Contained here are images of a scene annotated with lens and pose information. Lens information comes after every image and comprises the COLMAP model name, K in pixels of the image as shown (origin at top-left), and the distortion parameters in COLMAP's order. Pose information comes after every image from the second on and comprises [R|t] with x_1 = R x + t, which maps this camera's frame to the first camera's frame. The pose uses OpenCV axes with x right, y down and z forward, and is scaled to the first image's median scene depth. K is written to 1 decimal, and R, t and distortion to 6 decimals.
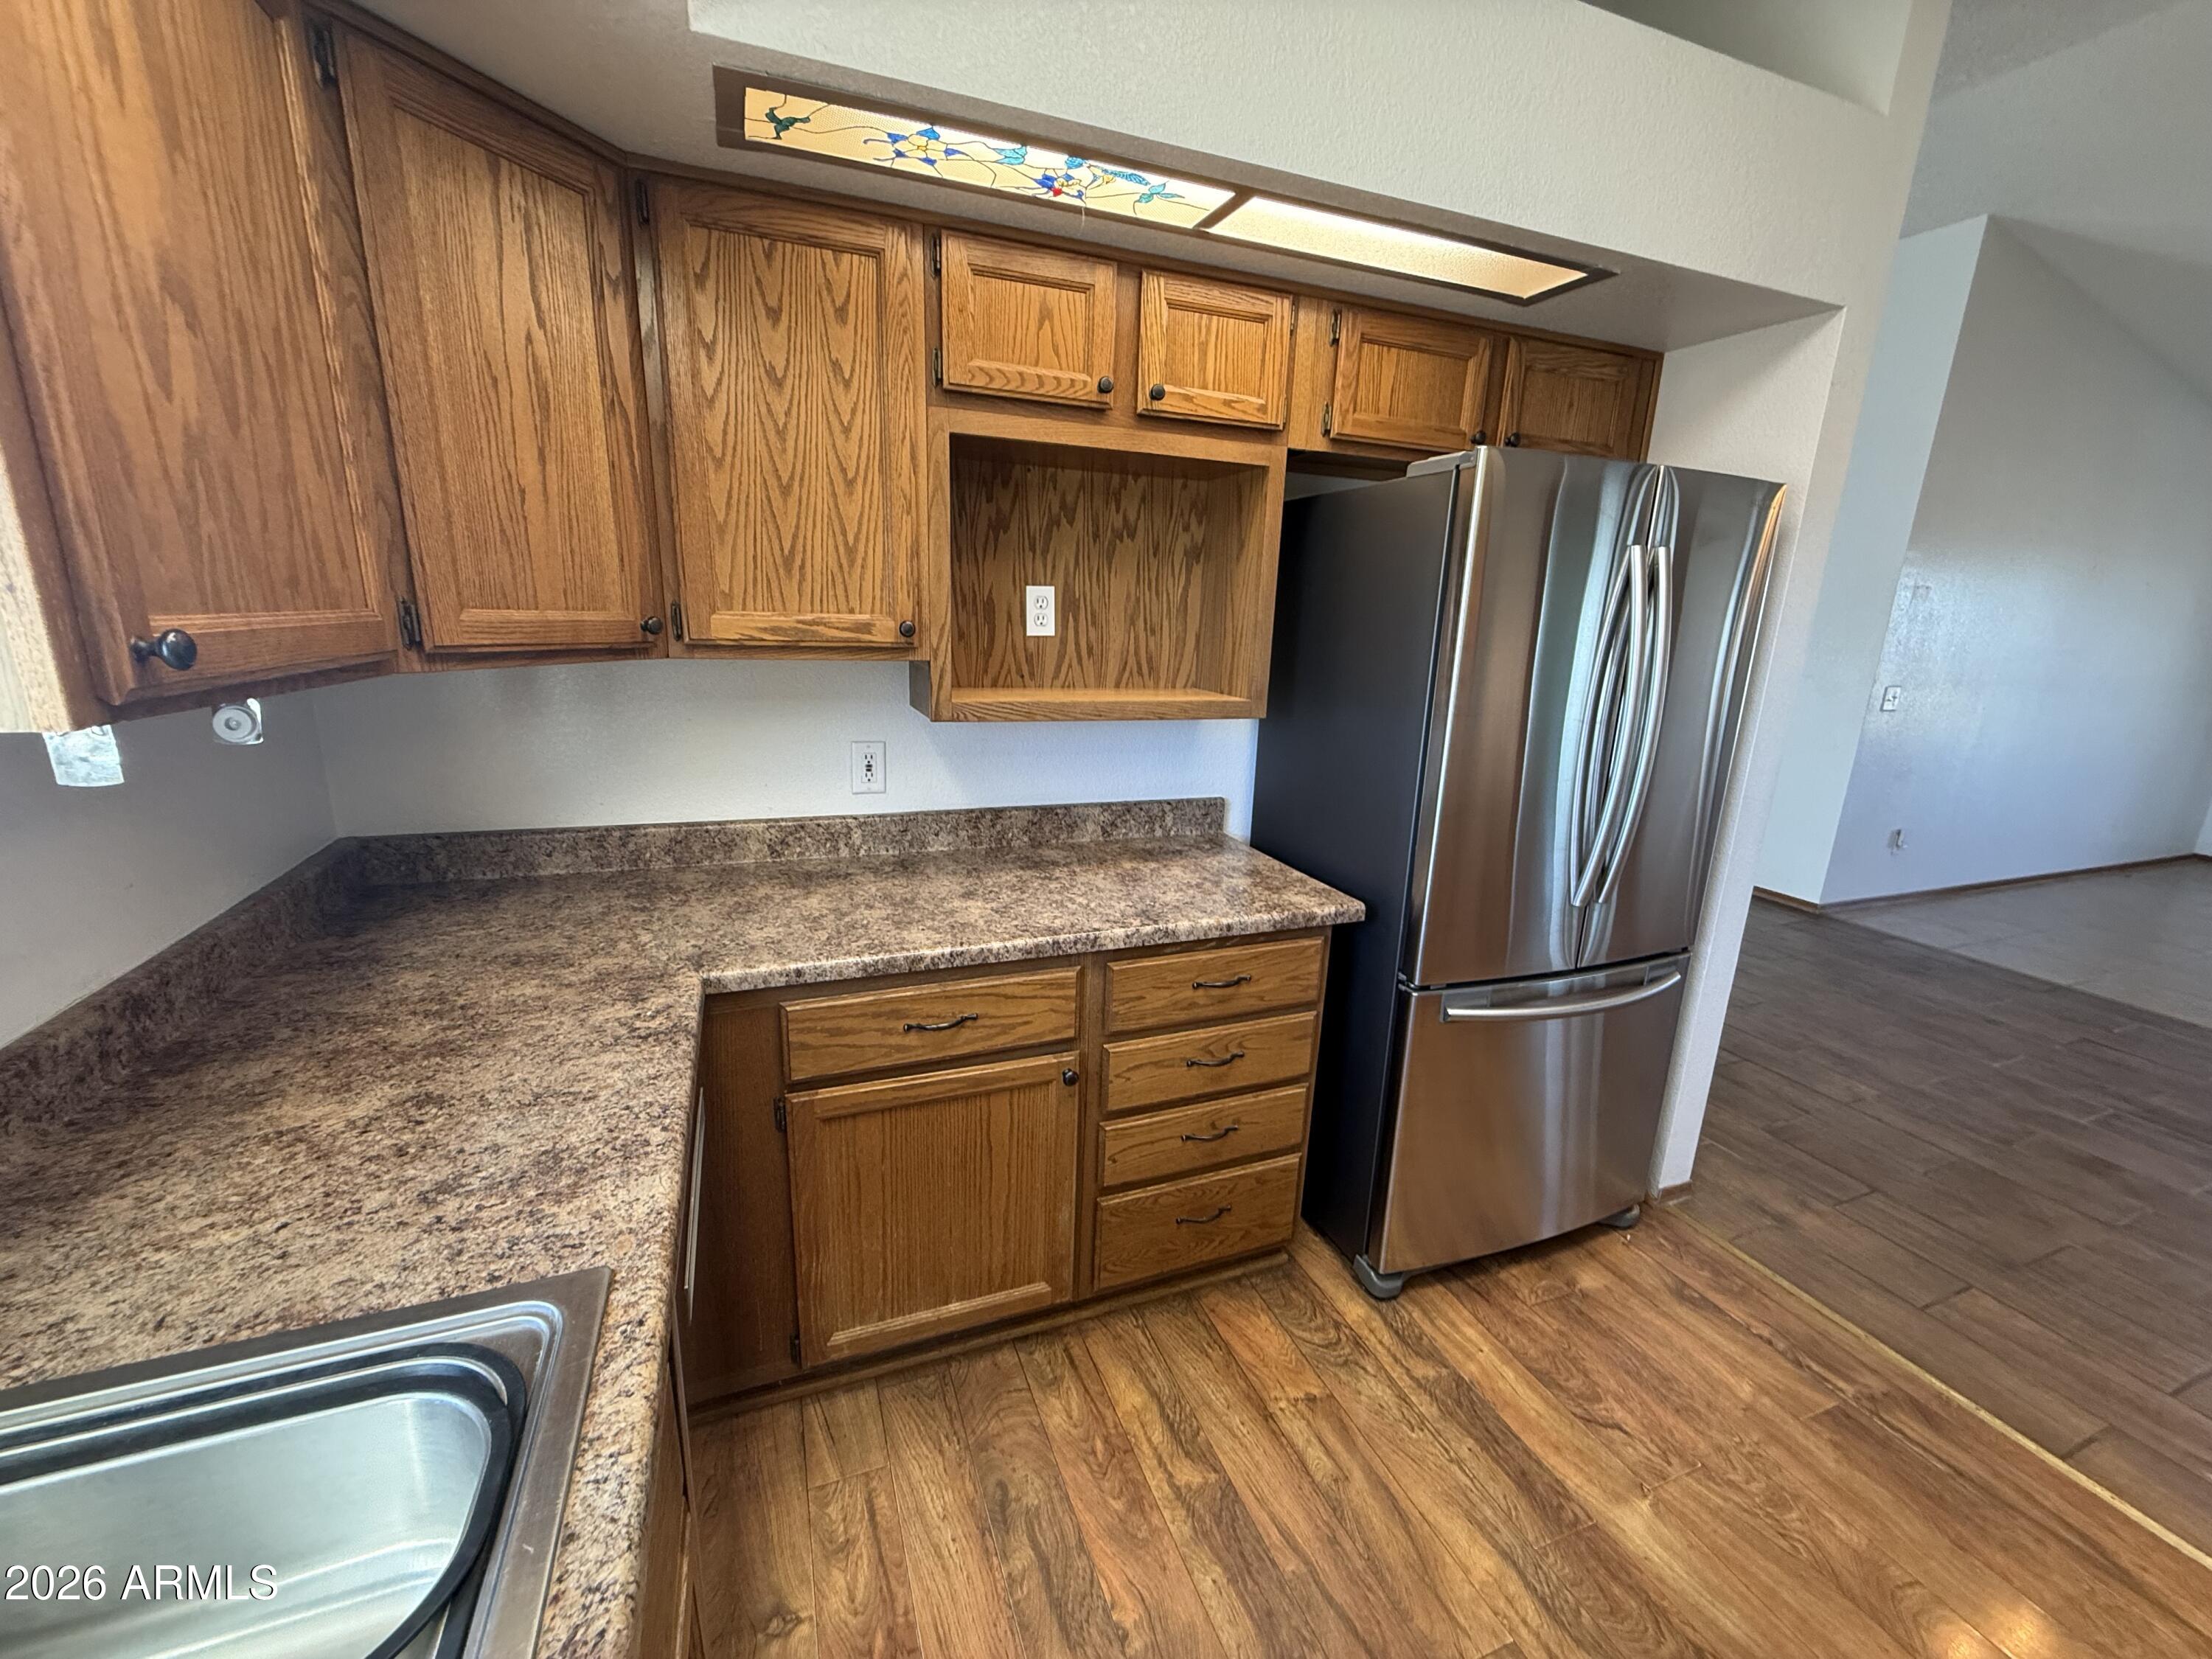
lens RADIAL K [[882.9, 0, 1107.1], [0, 882.9, 830.2], [0, 0, 1]] dist [-0.000239, -0.000096]
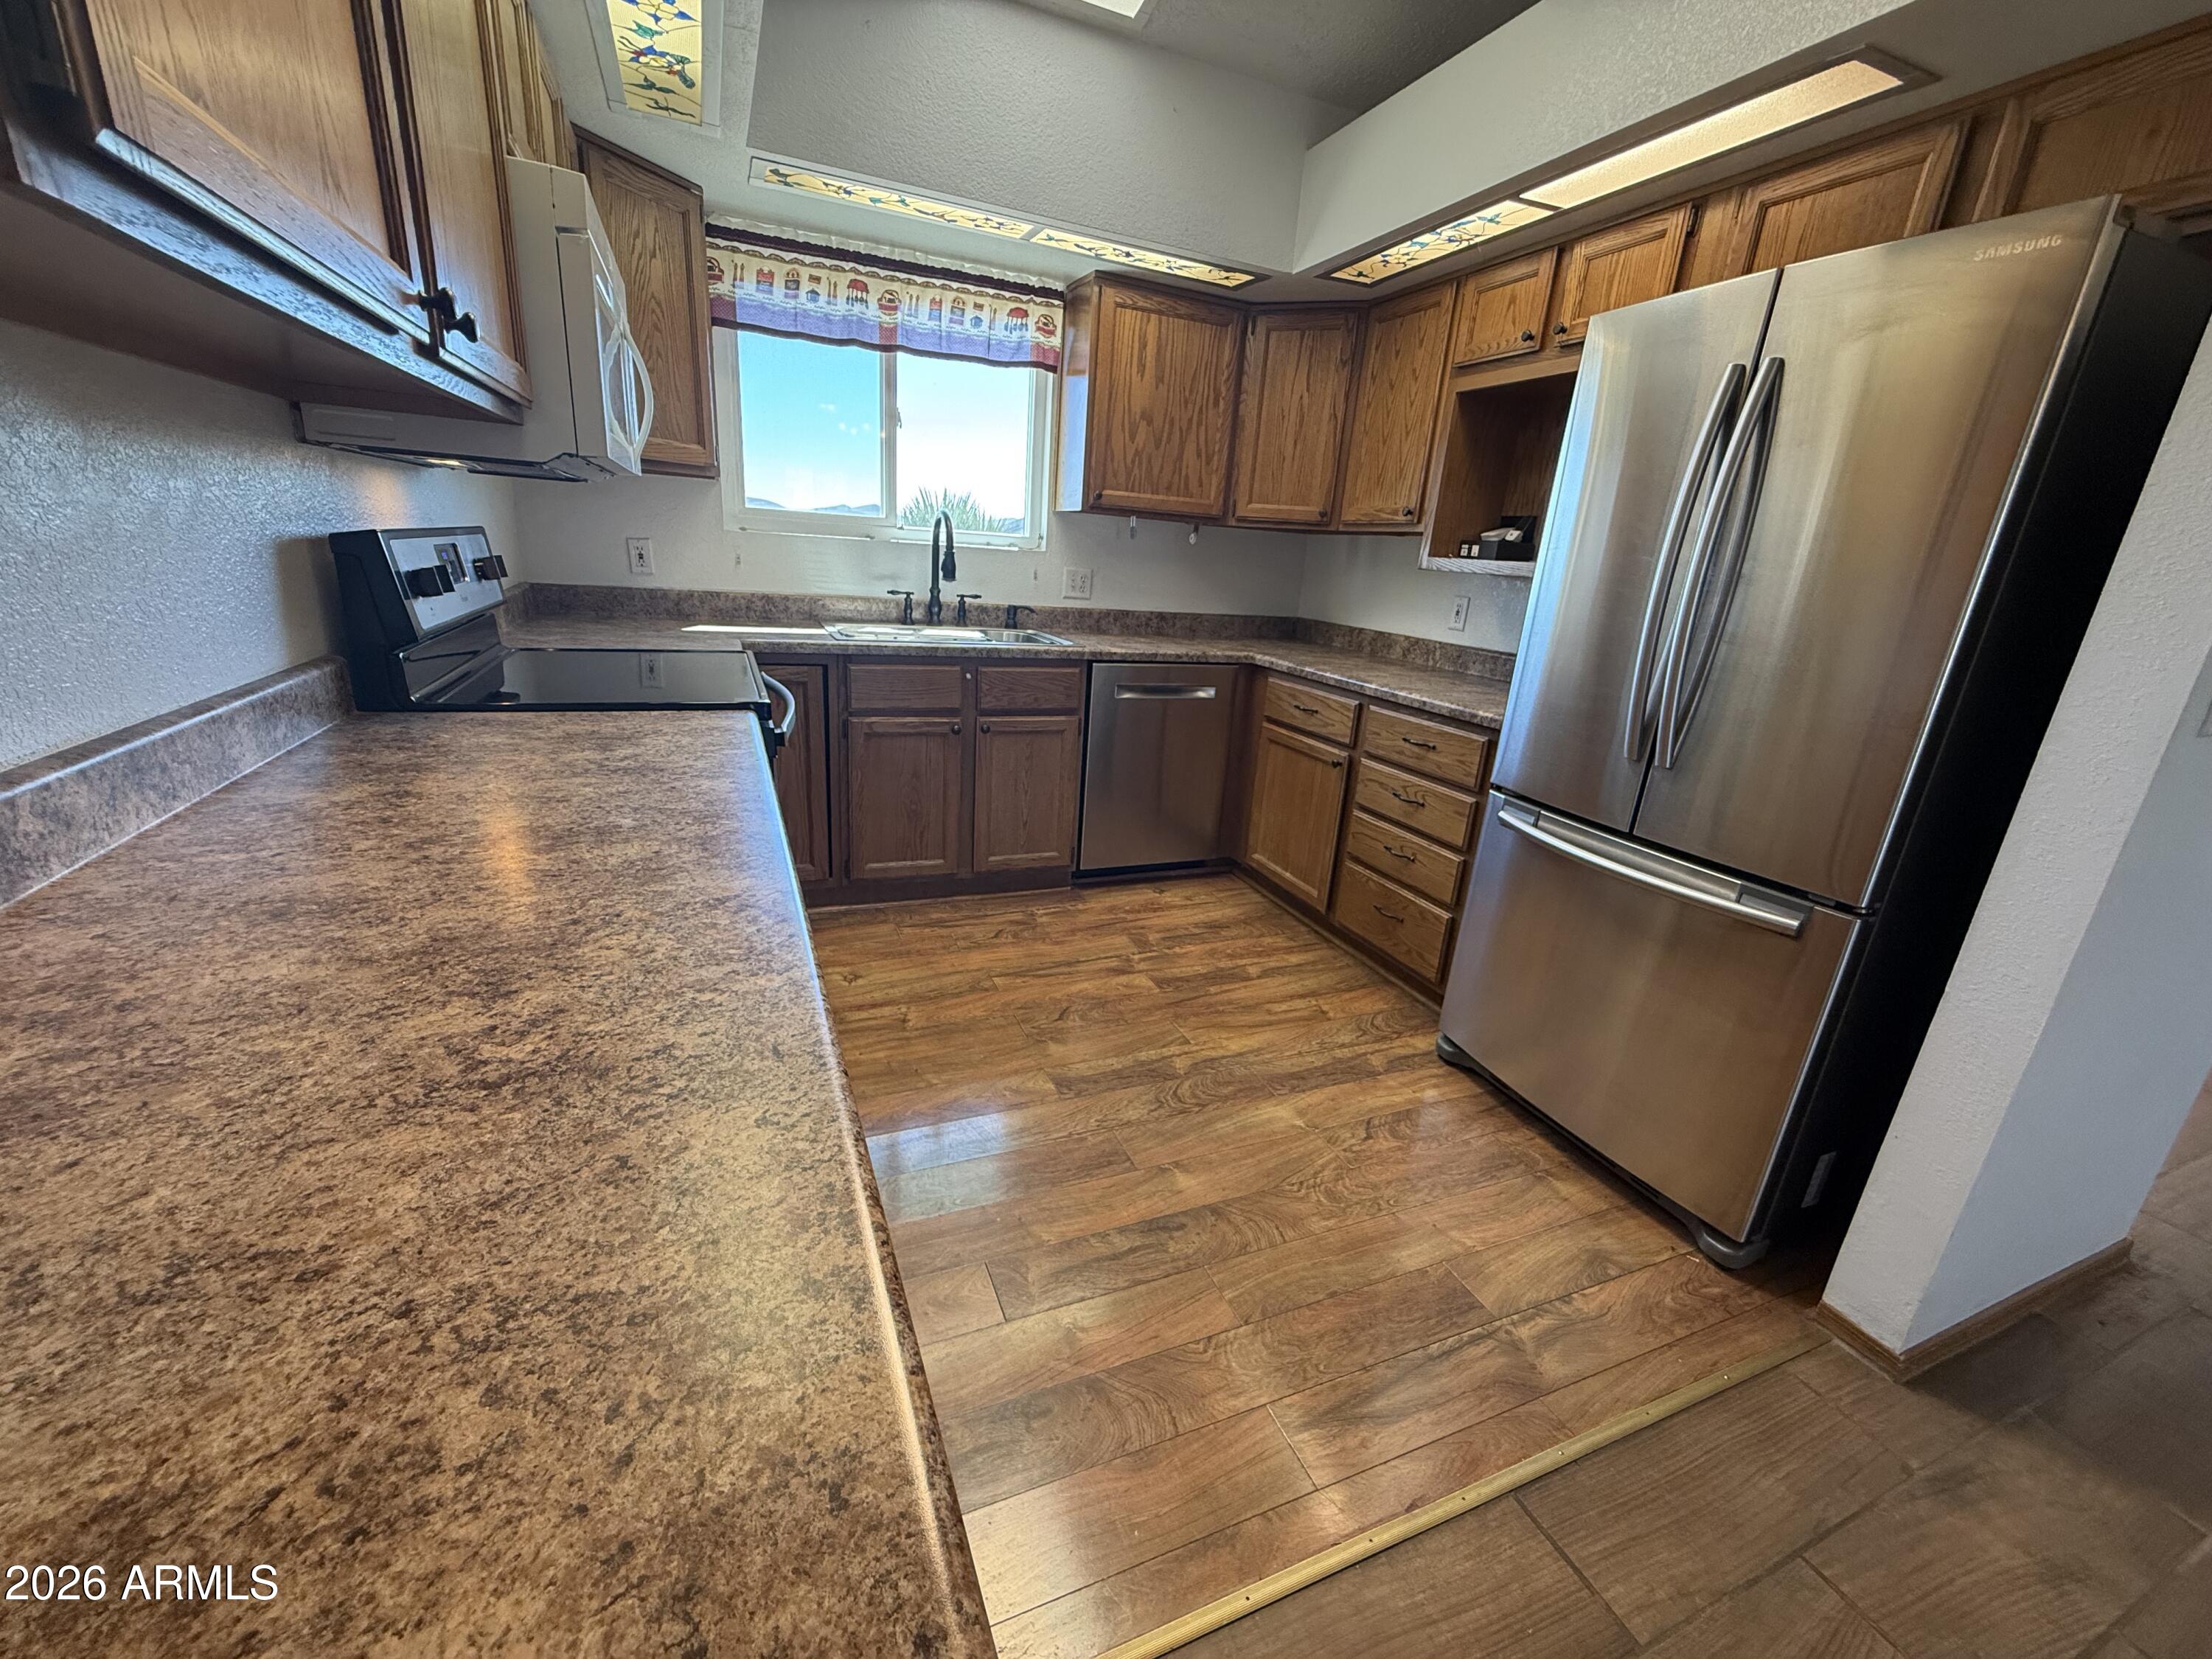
lens RADIAL K [[882.9, 0, 1105.3], [0, 882.9, 831.3], [0, 0, 1]] dist [-0.000239, -0.000096]
pose [[0.023508, 0.273161, -0.961681, 1.667225], [-0.307024, 0.917433, 0.253087, 0.102054], [0.951411, 0.289310, 0.105434, 0.421437]]
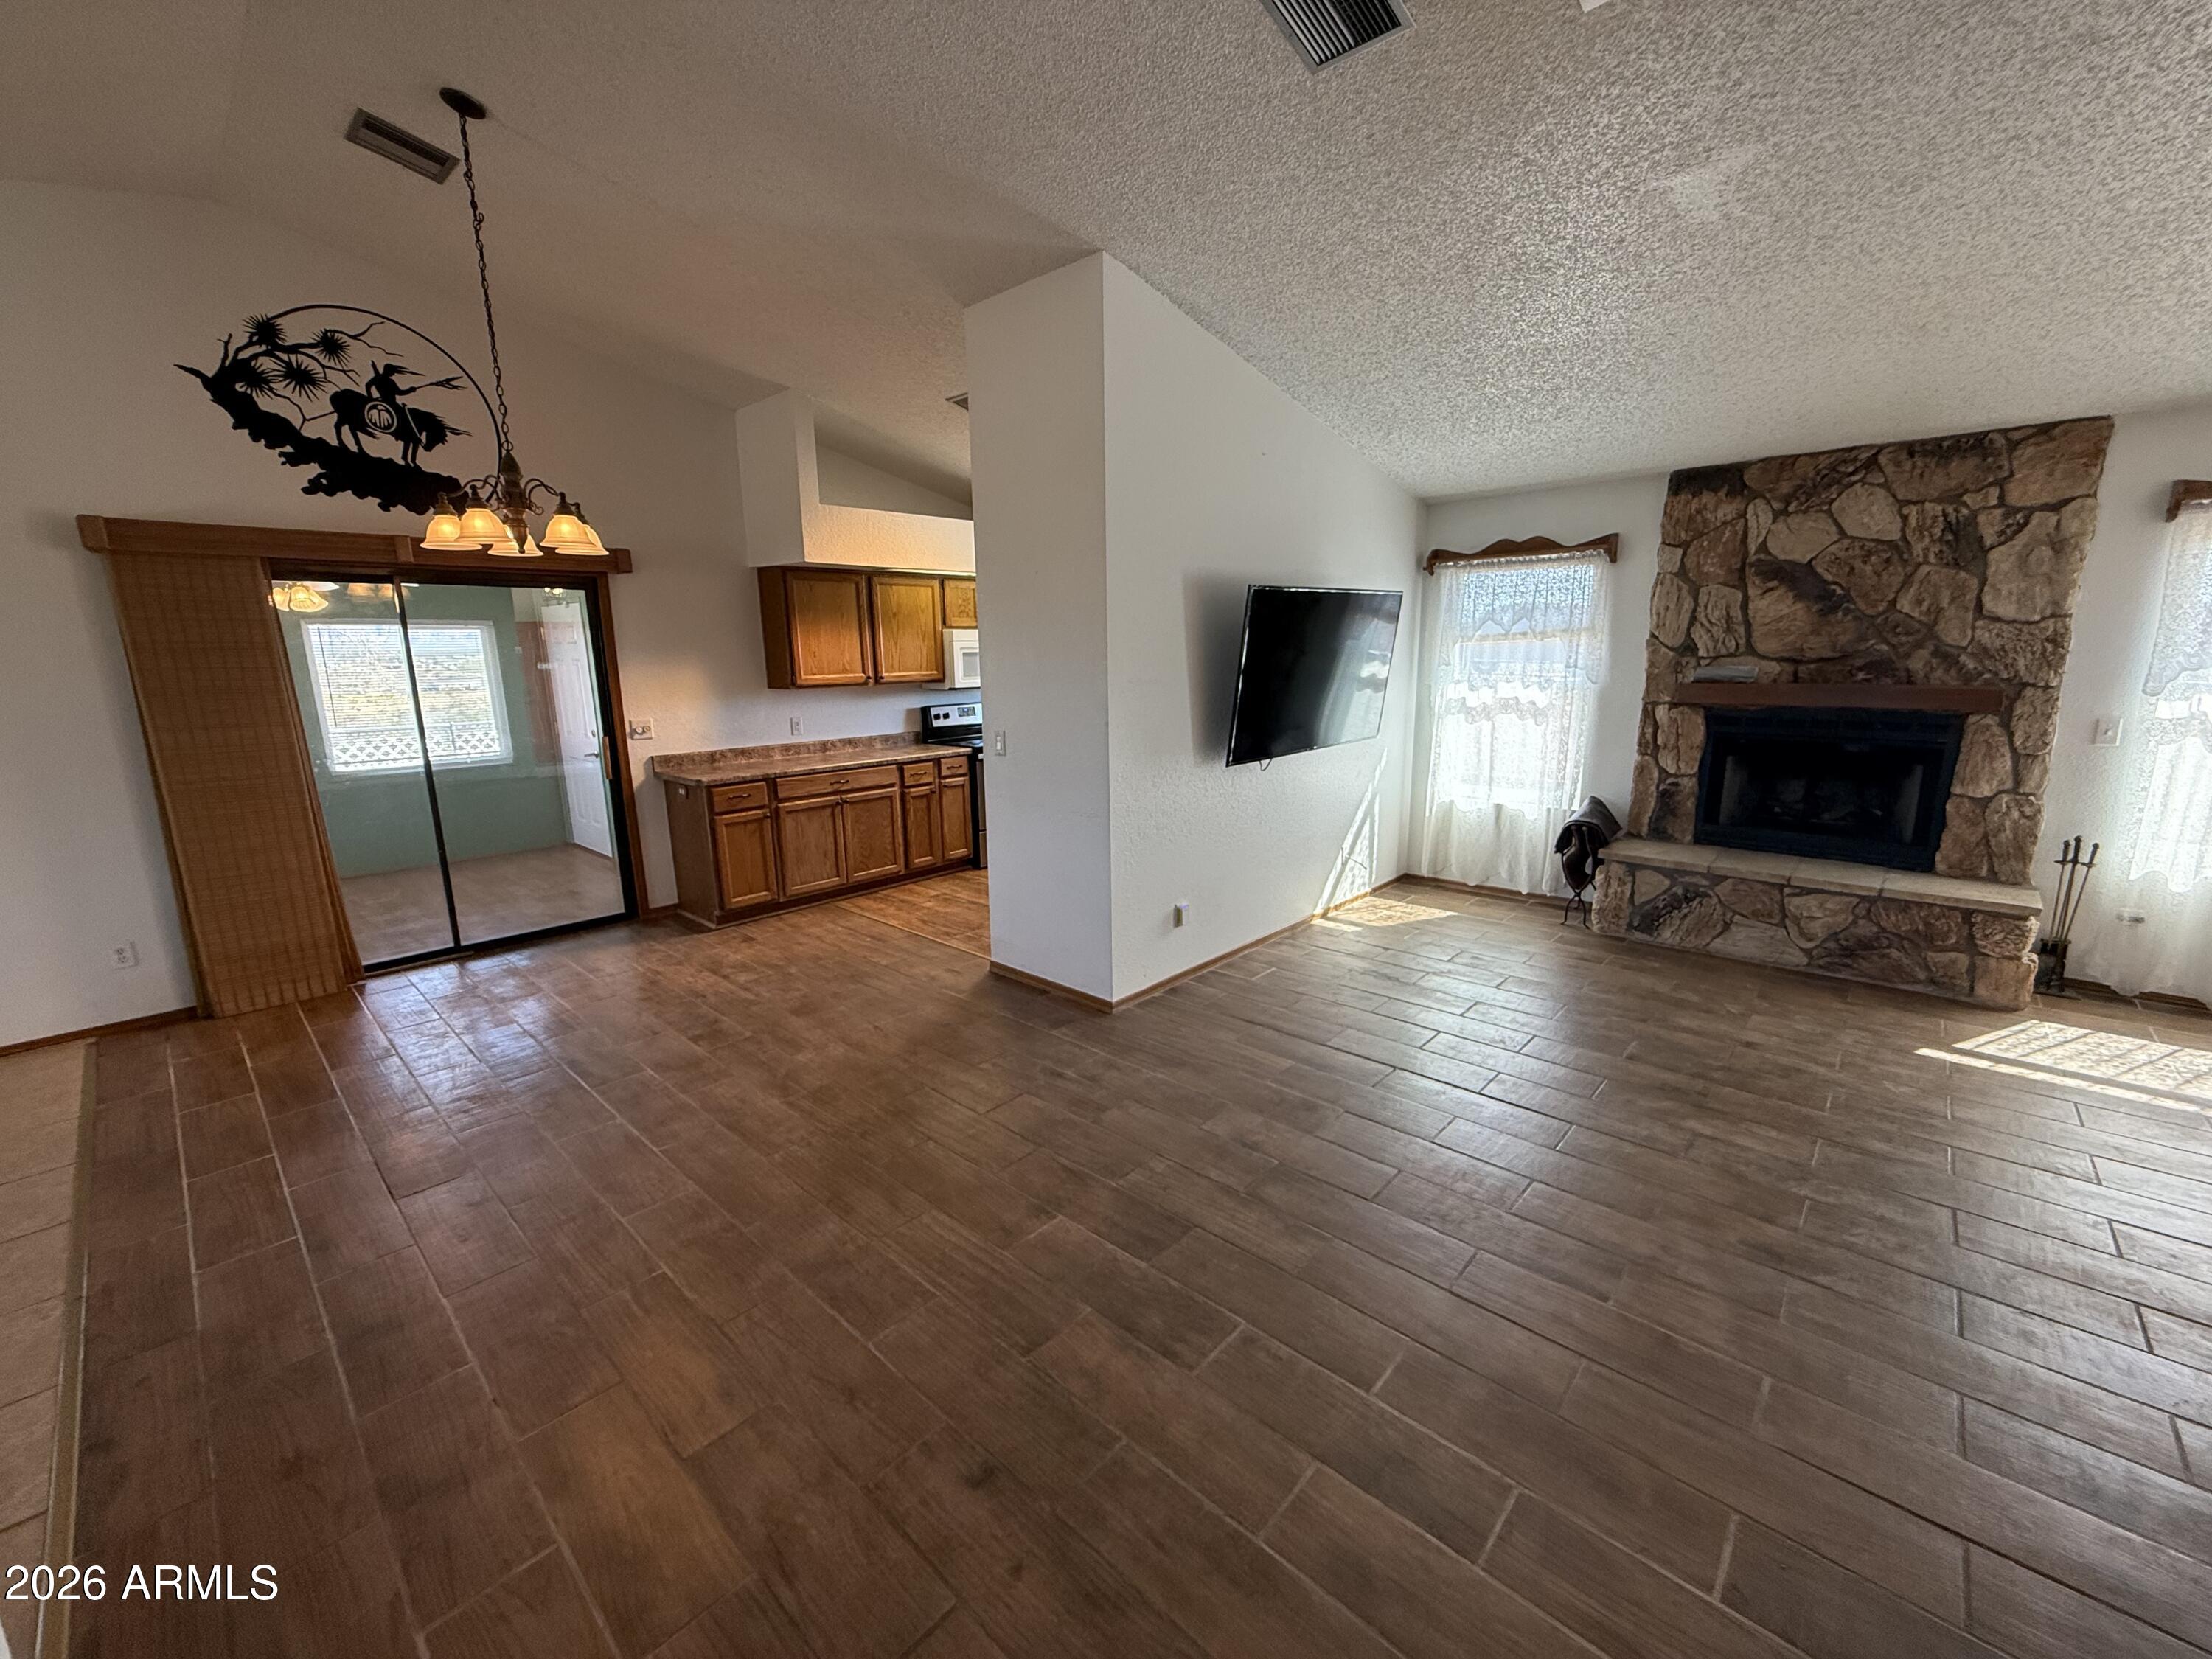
lens RADIAL K [[882.9, 0, 1105.1], [0, 882.9, 830.1], [0, 0, 1]] dist [-0.000239, -0.000096]
pose [[-0.901520, 0.063761, -0.428015, 1.792757], [-0.121835, 0.911676, 0.392432, -0.919424], [0.415233, 0.405932, -0.814126, 3.678142]]
